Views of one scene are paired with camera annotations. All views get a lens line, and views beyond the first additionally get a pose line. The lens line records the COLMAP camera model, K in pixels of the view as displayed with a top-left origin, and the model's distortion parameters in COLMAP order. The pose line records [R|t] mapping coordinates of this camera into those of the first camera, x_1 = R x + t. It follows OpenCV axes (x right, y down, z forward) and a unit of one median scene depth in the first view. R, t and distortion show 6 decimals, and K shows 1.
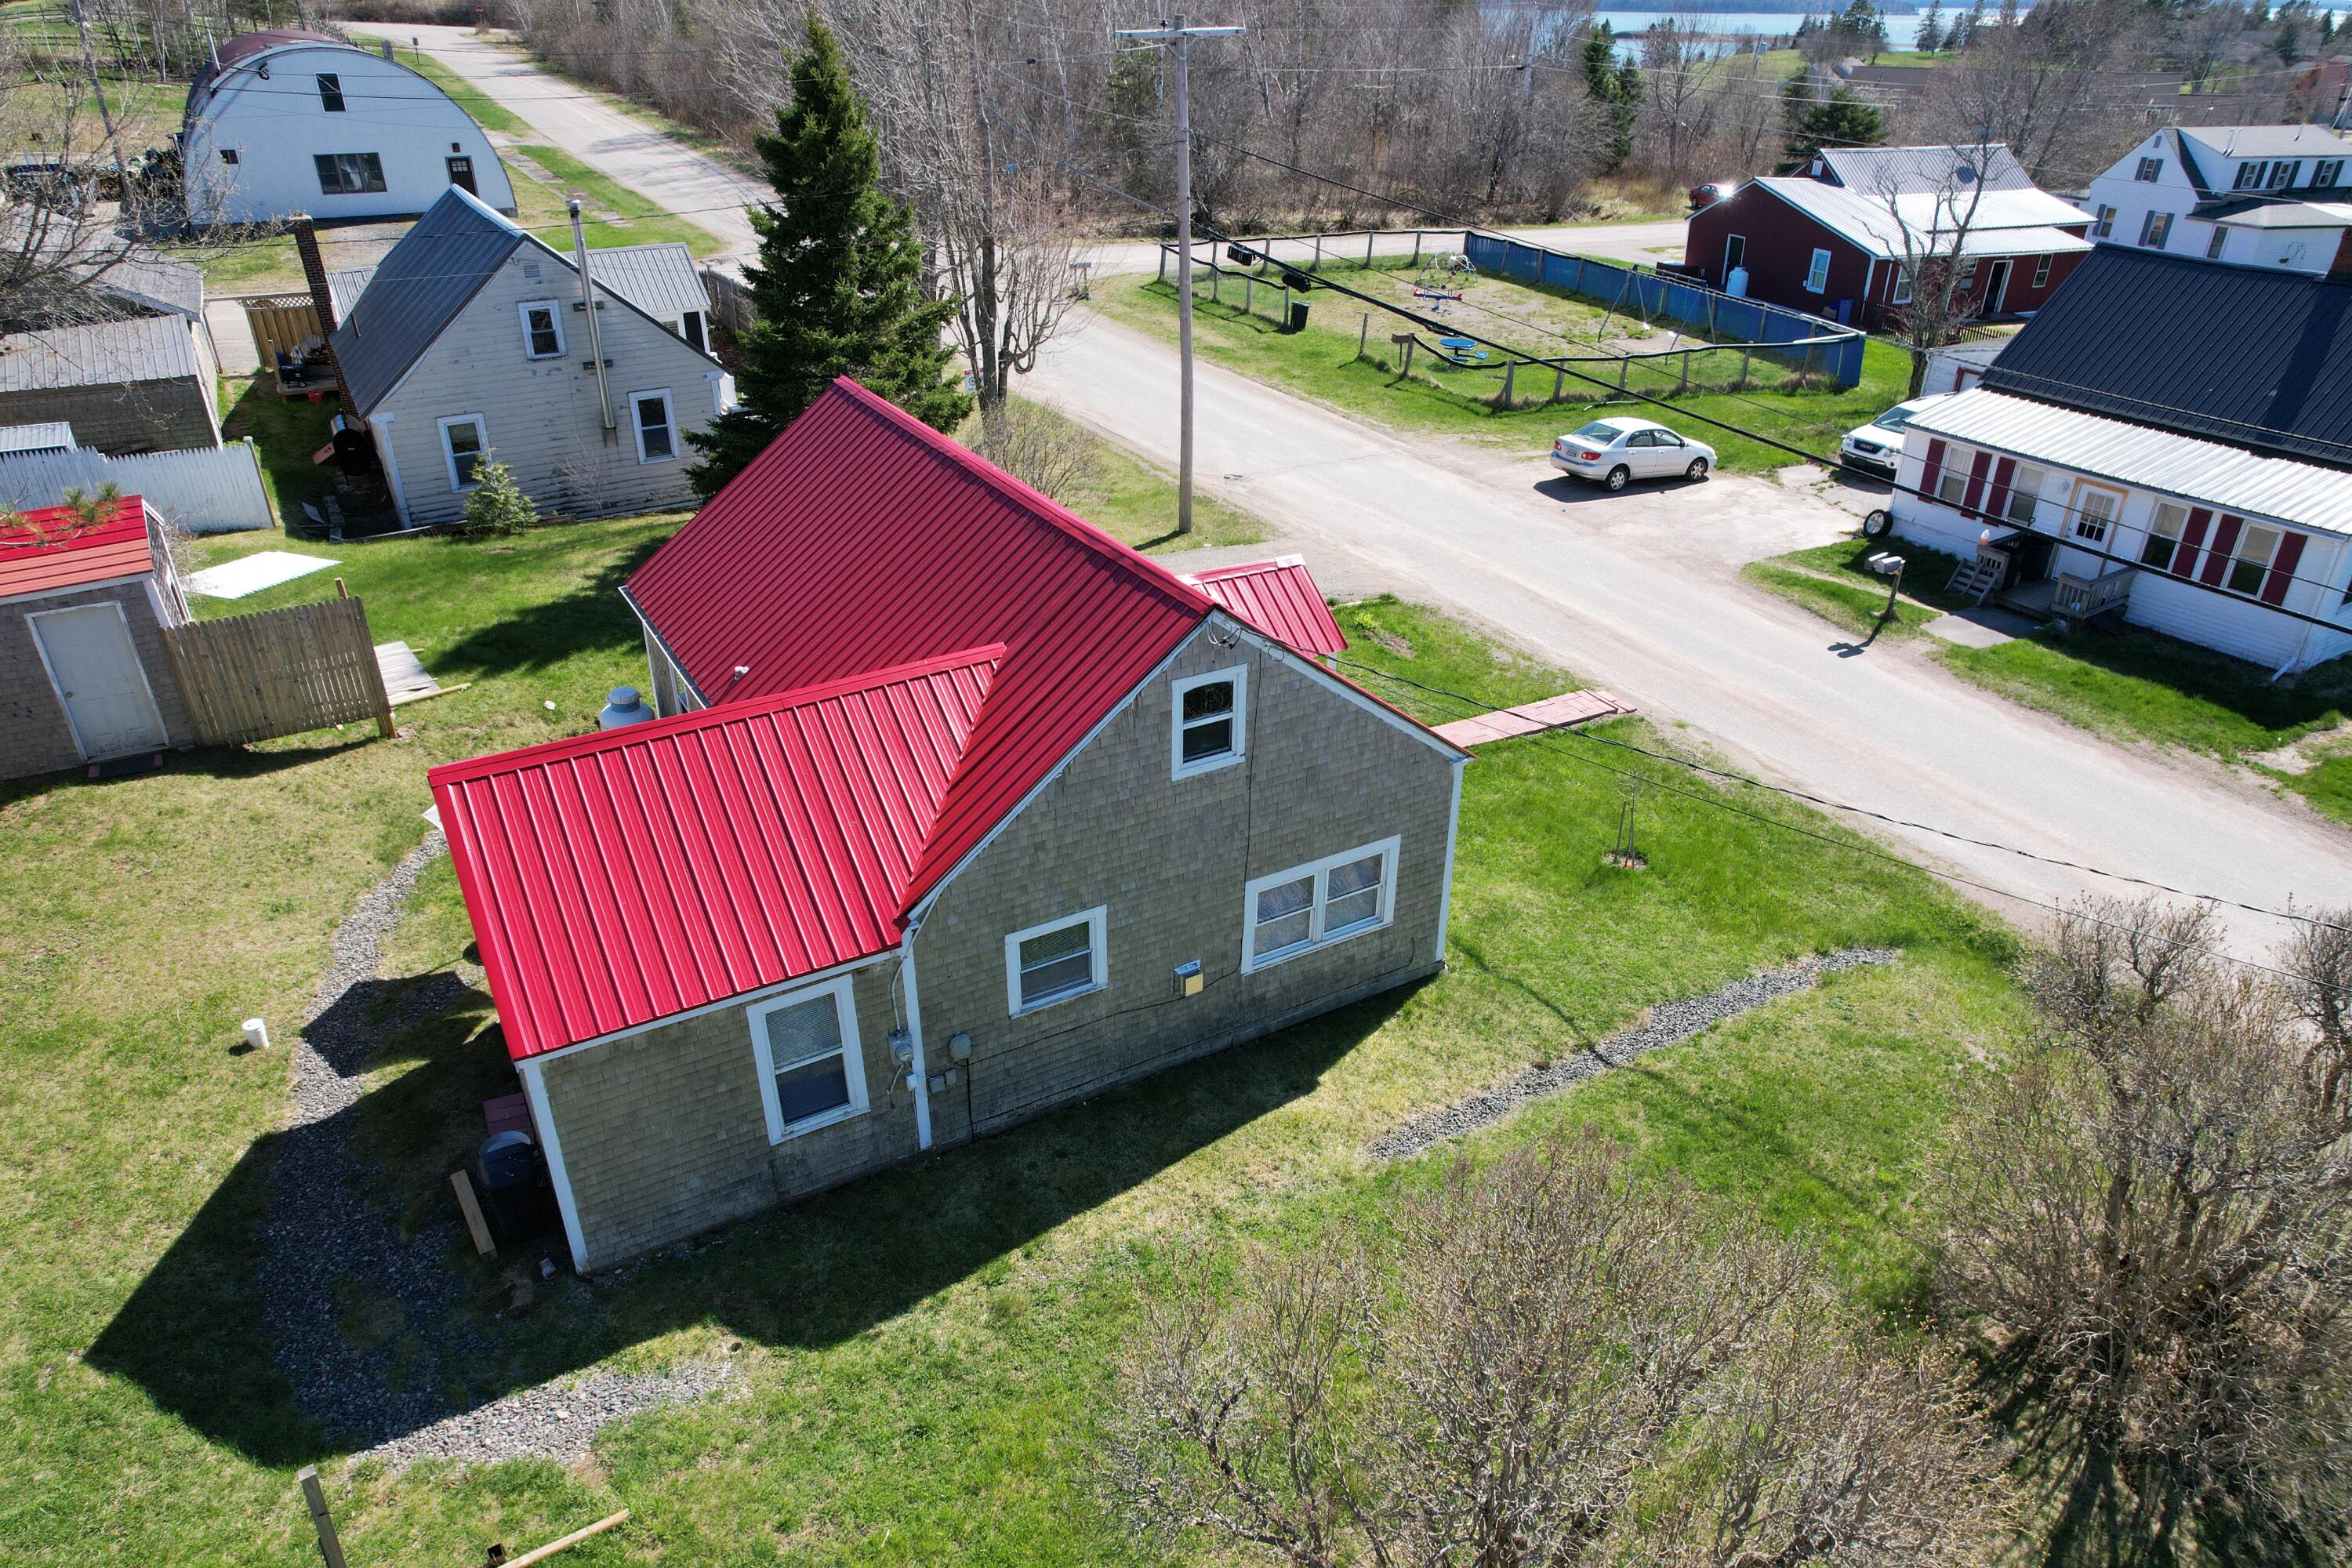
lens RADIAL K [[1511.8, 0, 1194.8], [0, 1511.8, 787.1], [0, 0, 1]] dist [-0.077210, 0.086806]
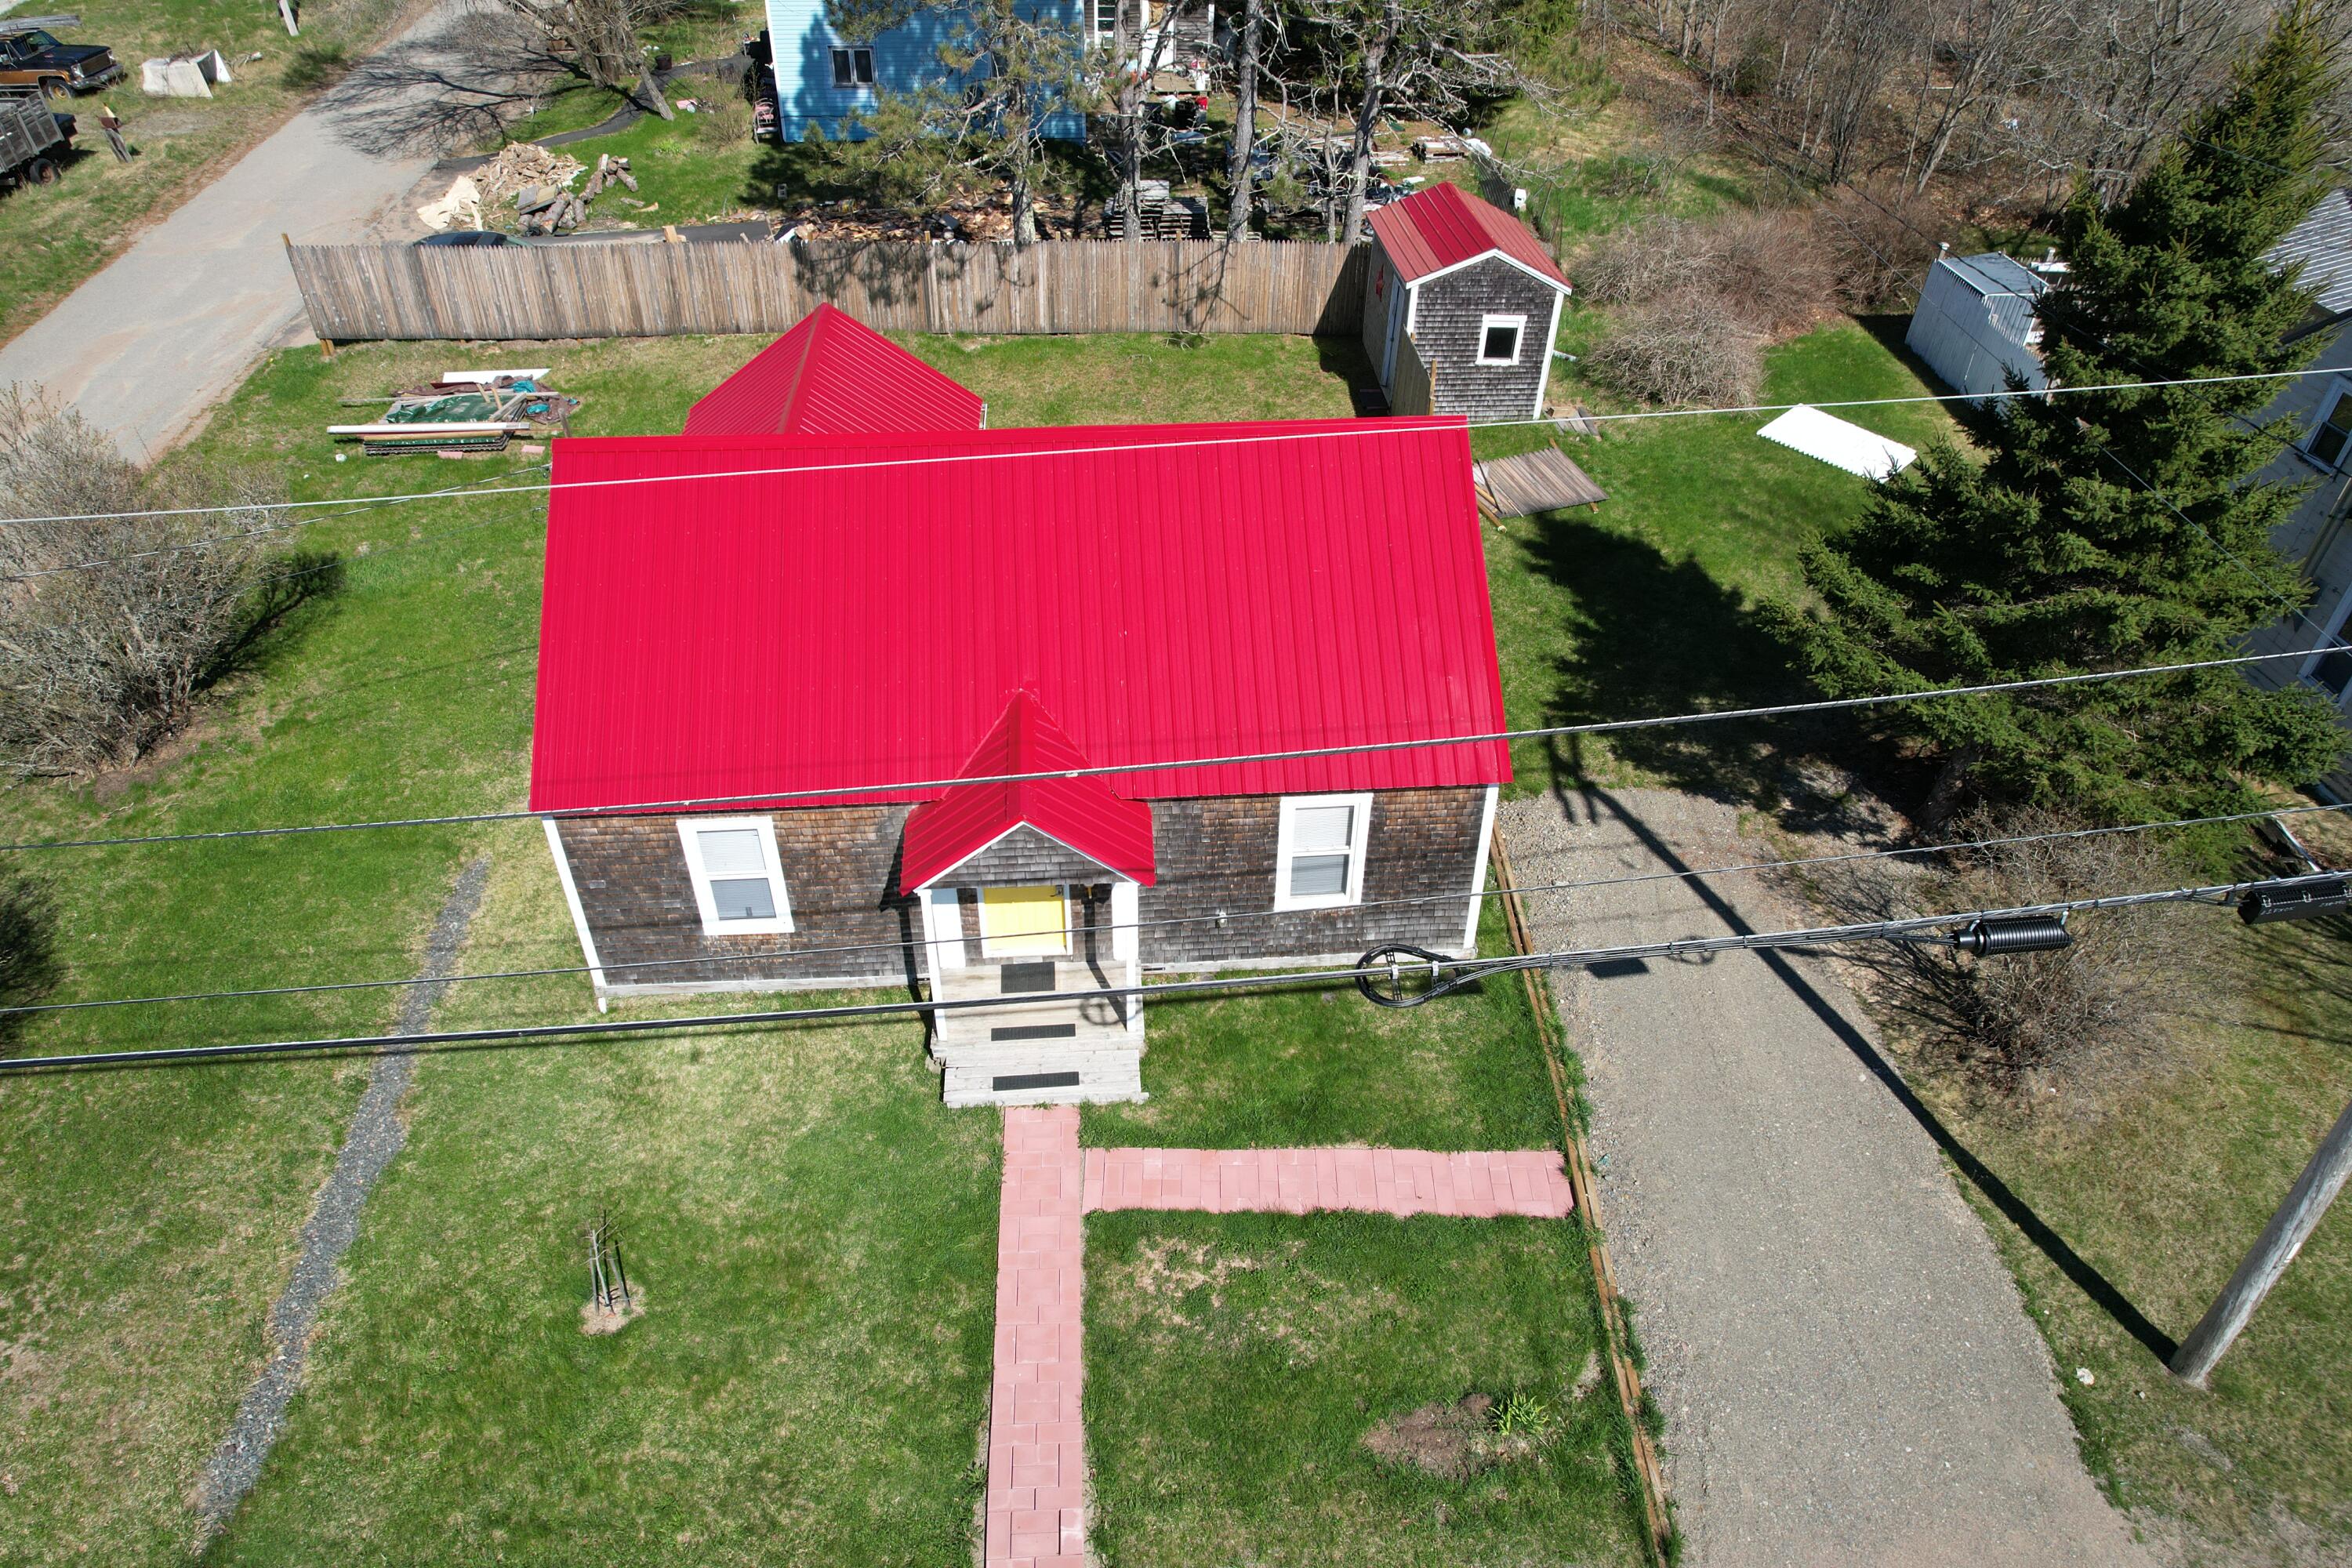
lens RADIAL K [[1519.0, 0, 1218.2], [0, 1519.0, 794.1], [0, 0, 1]] dist [-0.035982, -0.000460]
pose [[-0.438447, 0.546066, -0.713846, 0.641648], [-0.442599, 0.560087, 0.700292, -0.846154], [0.782221, 0.622989, -0.003880, 1.291636]]
